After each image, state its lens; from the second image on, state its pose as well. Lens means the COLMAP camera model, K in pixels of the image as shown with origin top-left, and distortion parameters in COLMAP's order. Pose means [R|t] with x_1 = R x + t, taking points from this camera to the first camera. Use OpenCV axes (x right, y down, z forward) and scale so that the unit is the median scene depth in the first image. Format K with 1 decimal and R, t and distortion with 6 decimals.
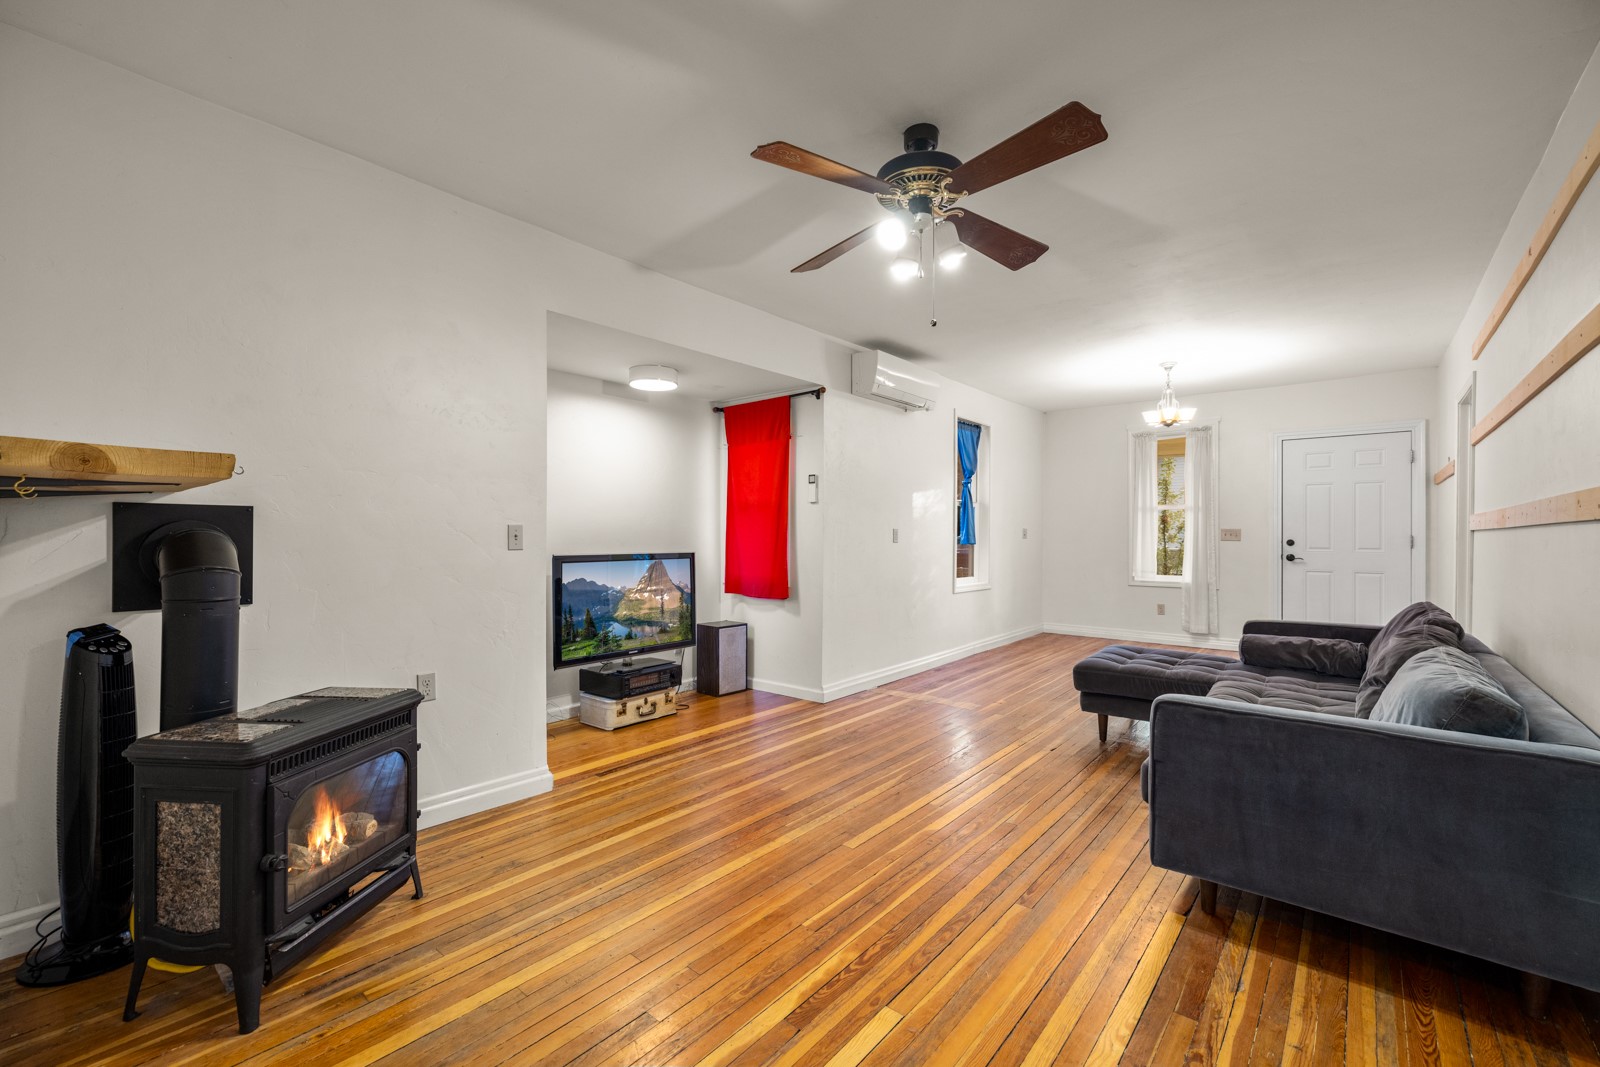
lens RADIAL K [[673.1, 0, 804.9], [0, 673.1, 531.6], [0, 0, 1]] dist [0.001275, -0.000375]
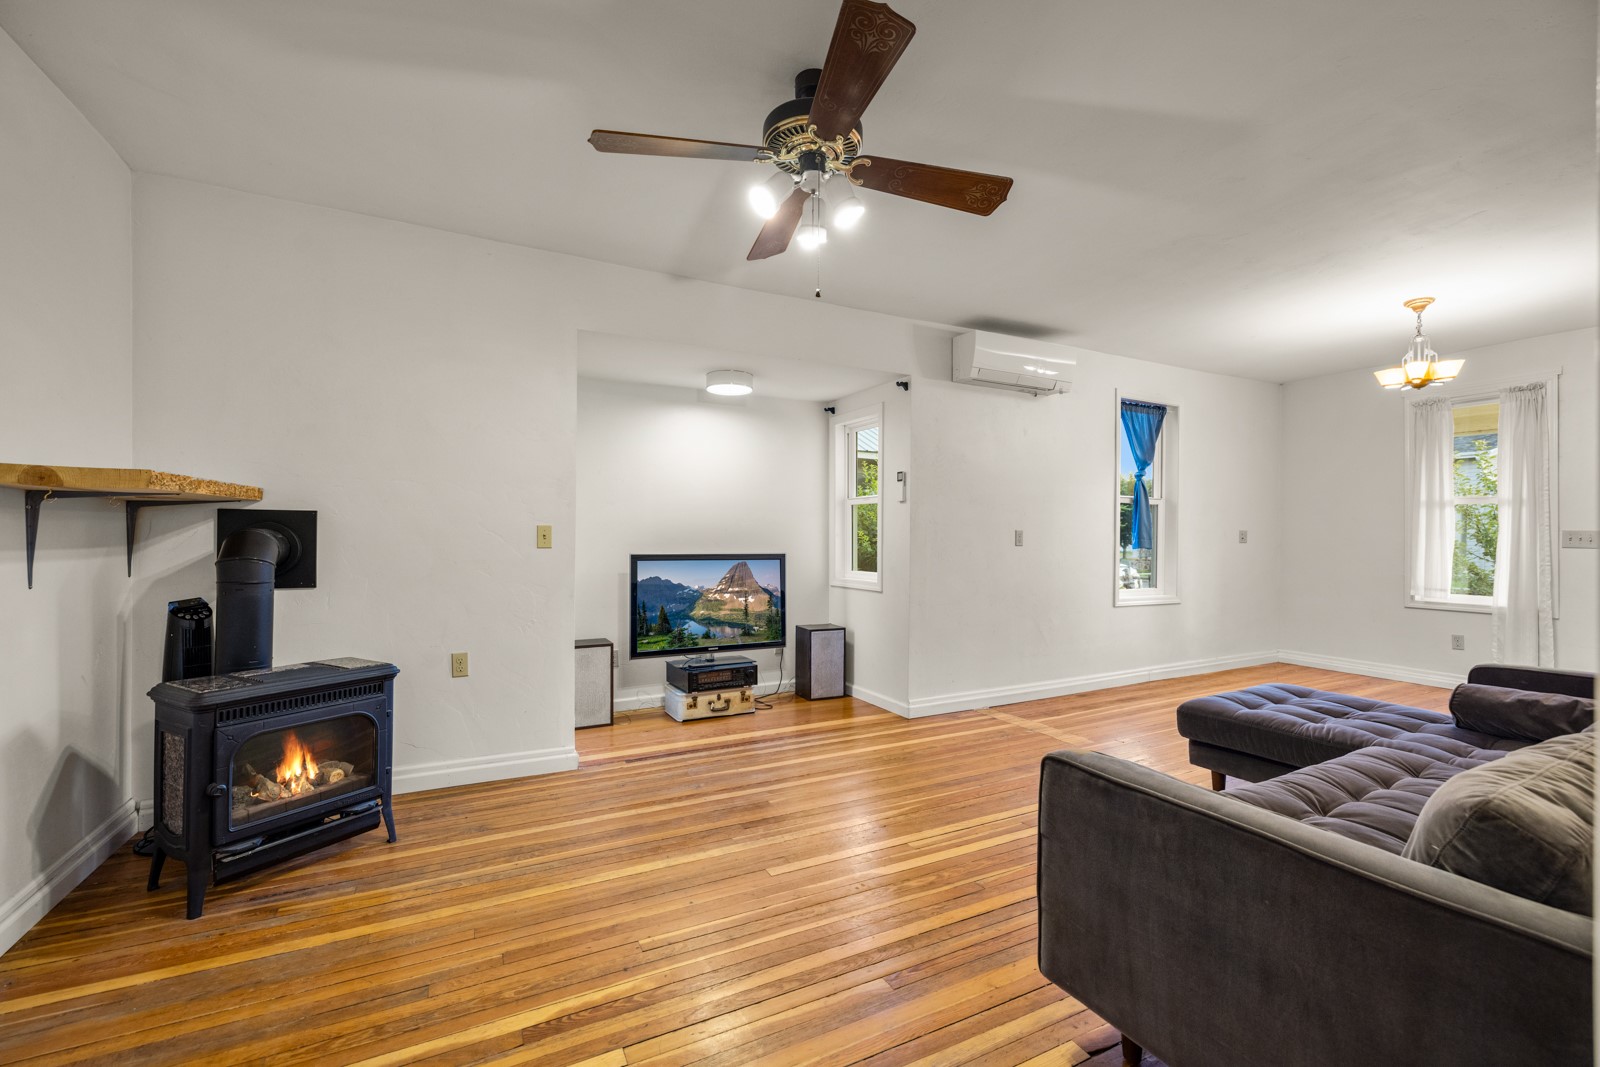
lens RADIAL K [[673.1, 0, 800.8], [0, 673.1, 534.1], [0, 0, 1]] dist [0.001275, -0.000375]
pose [[0.920497, 0.001403, -0.390747, 0.285556], [-0.002096, 0.999997, -0.001347, 0.003287], [0.390744, 0.002059, 0.920497, 0.102882]]
